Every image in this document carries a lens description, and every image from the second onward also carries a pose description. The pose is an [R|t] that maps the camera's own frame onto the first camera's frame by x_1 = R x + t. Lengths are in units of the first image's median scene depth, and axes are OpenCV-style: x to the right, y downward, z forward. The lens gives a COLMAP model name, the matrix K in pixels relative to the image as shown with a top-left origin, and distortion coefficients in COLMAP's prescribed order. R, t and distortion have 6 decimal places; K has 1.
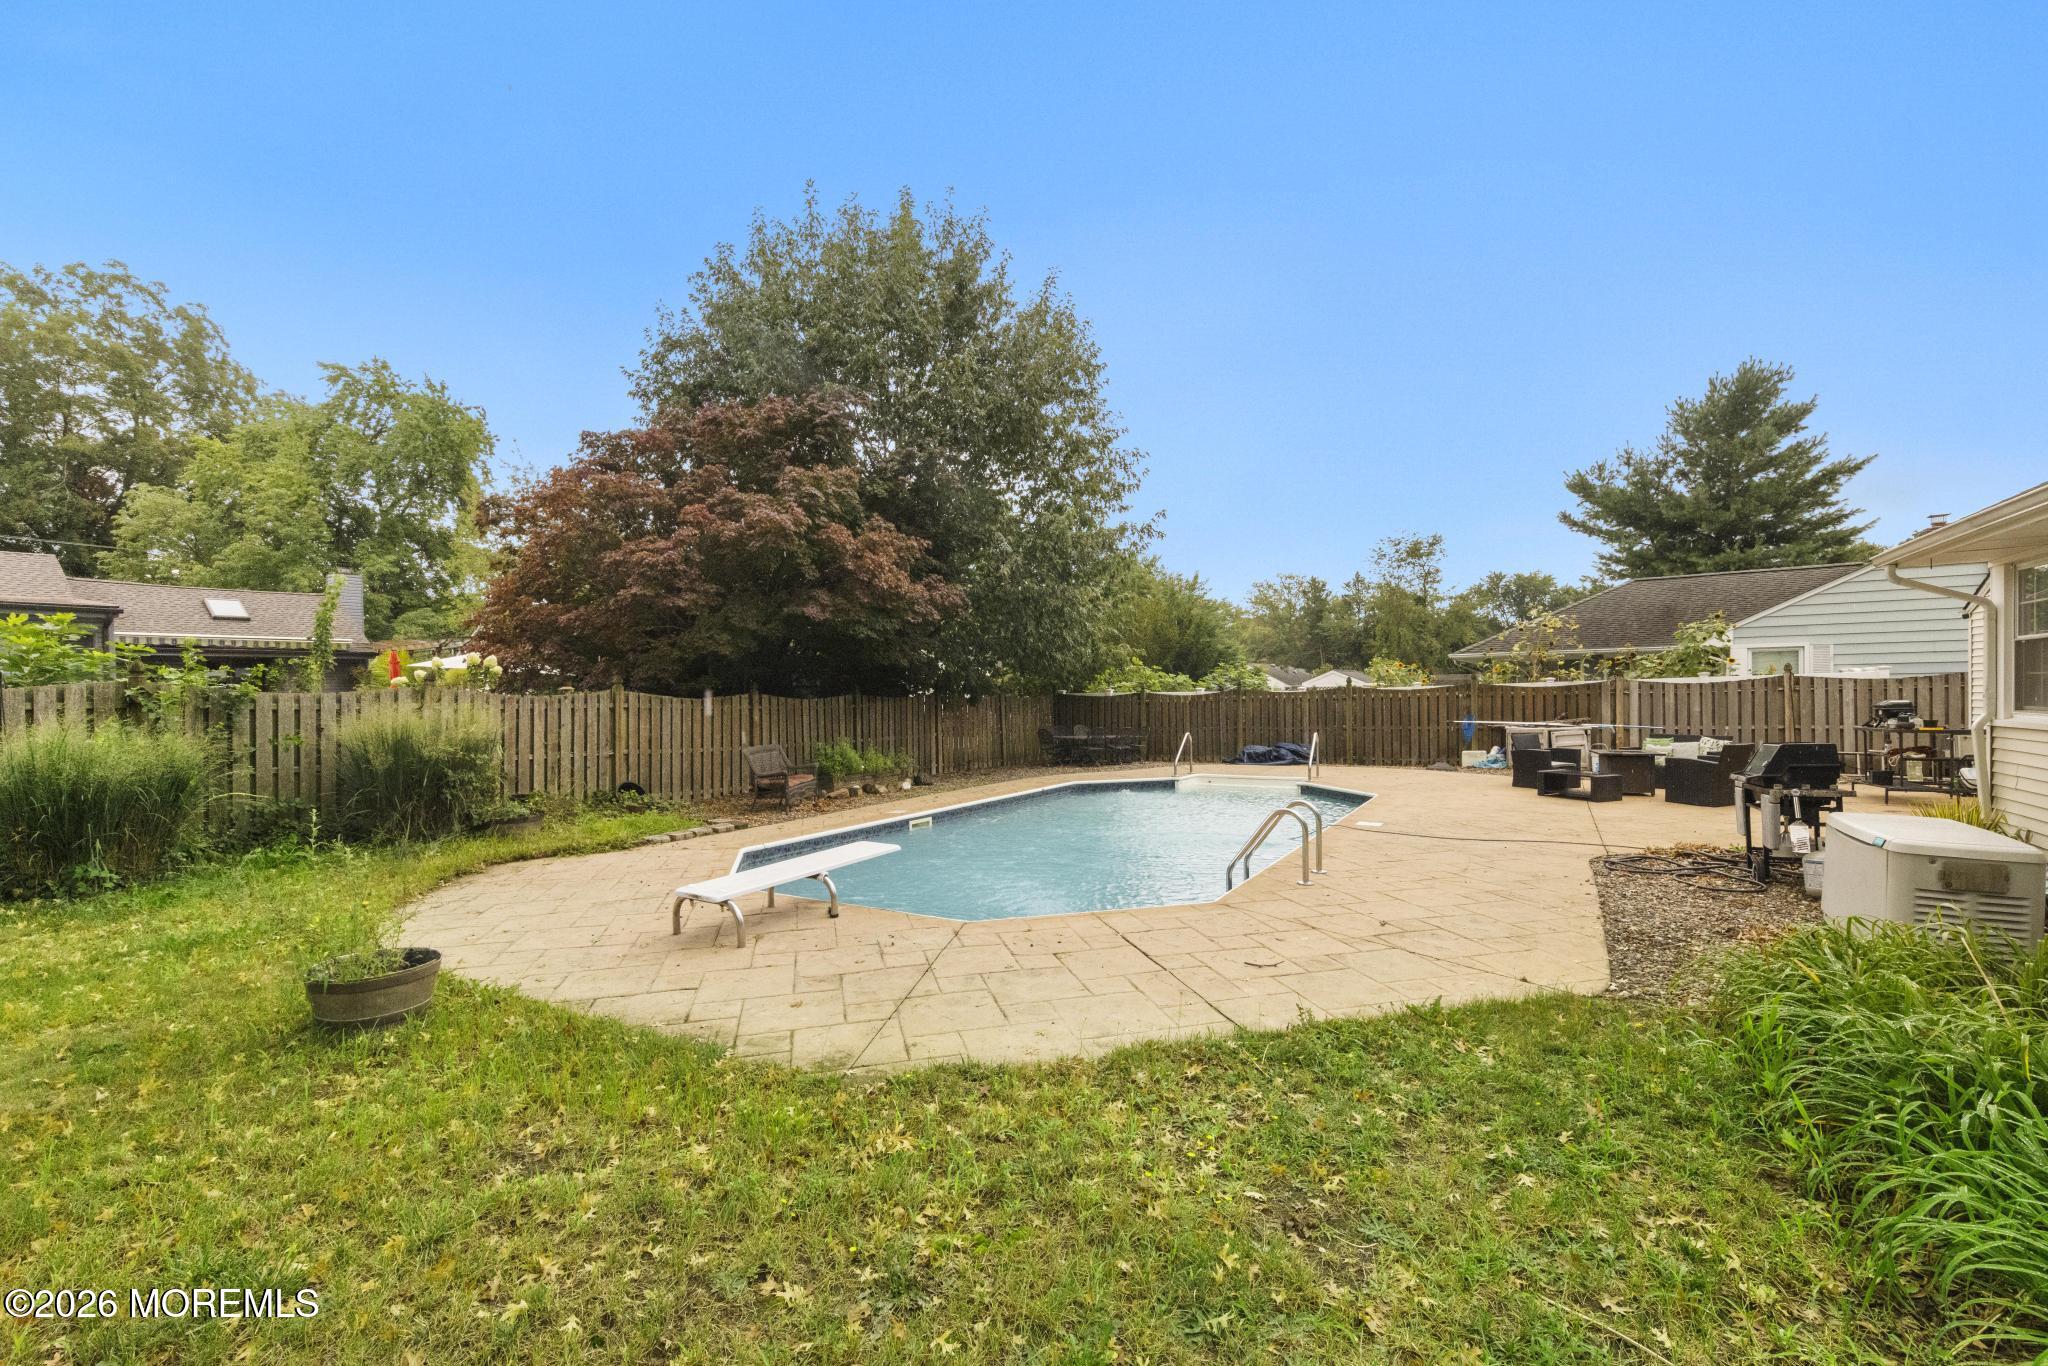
lens RADIAL K [[866.1, 0, 1024.0], [0, 866.1, 683.0], [0, 0, 1]] dist [0.002448, 0.000280]
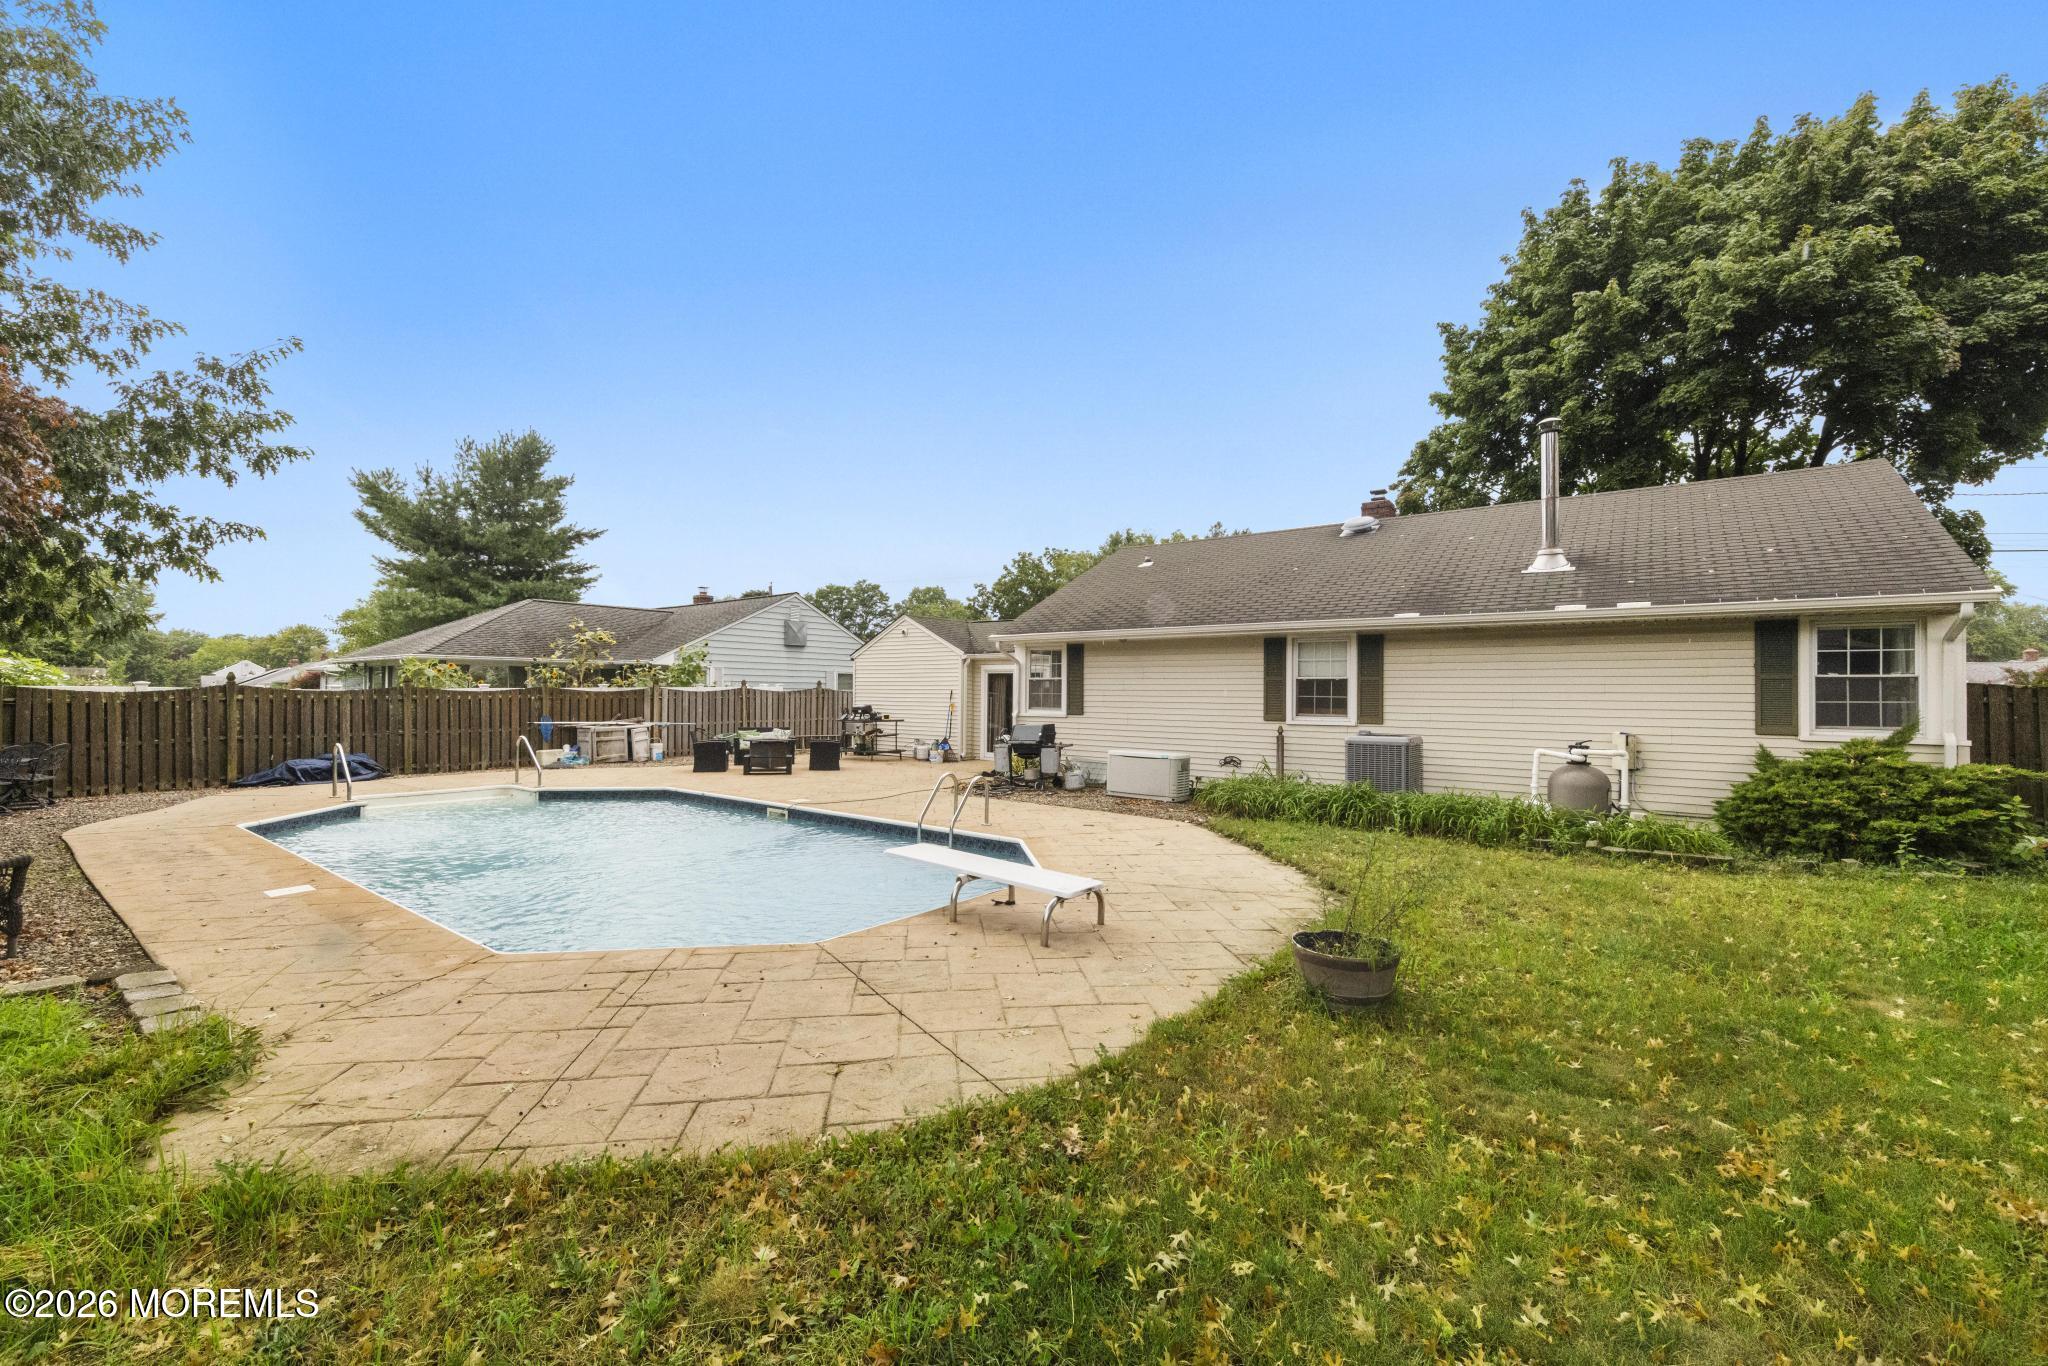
lens RADIAL K [[816.4, 0, 1033.5], [0, 816.4, 692.2], [0, 0, 1]] dist [0.003374, 0.000042]
pose [[0.101616, 0.020703, 0.994608, -0.402937], [-0.024829, 0.999525, -0.018269, 0.010301], [-0.994514, -0.022839, 0.102081, 0.293148]]
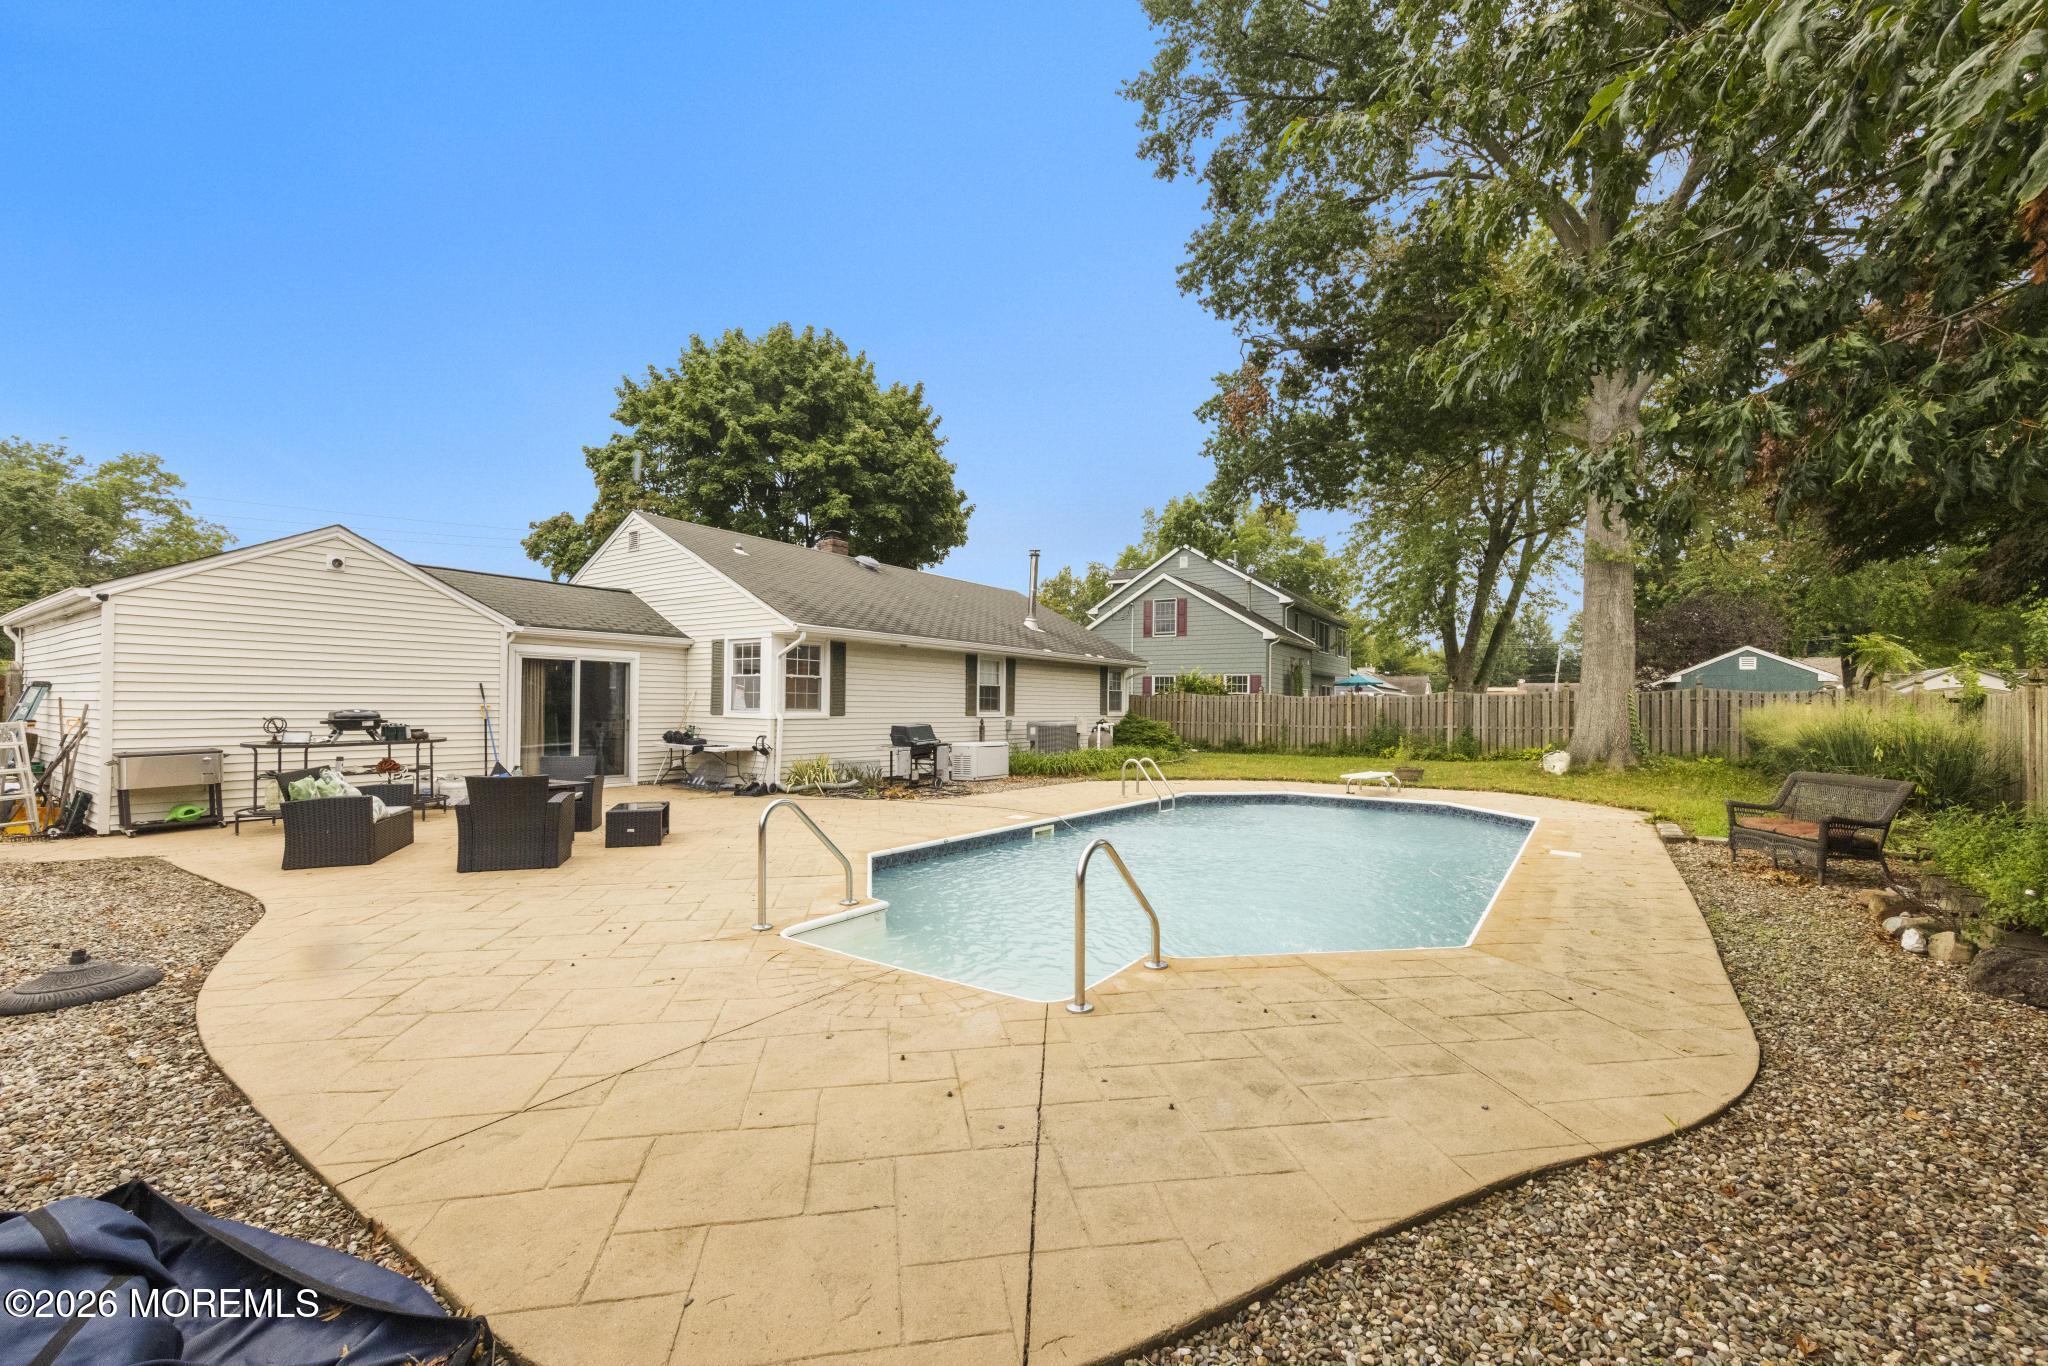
lens RADIAL K [[816.4, 0, 1033.5], [0, 816.4, 692.2], [0, 0, 1]] dist [0.003374, 0.000042]
pose [[-0.999611, 0.008187, 0.026673, 0.194339], [0.007418, 0.999558, -0.028783, 0.018555], [-0.026897, -0.028574, -0.999230, 1.102869]]
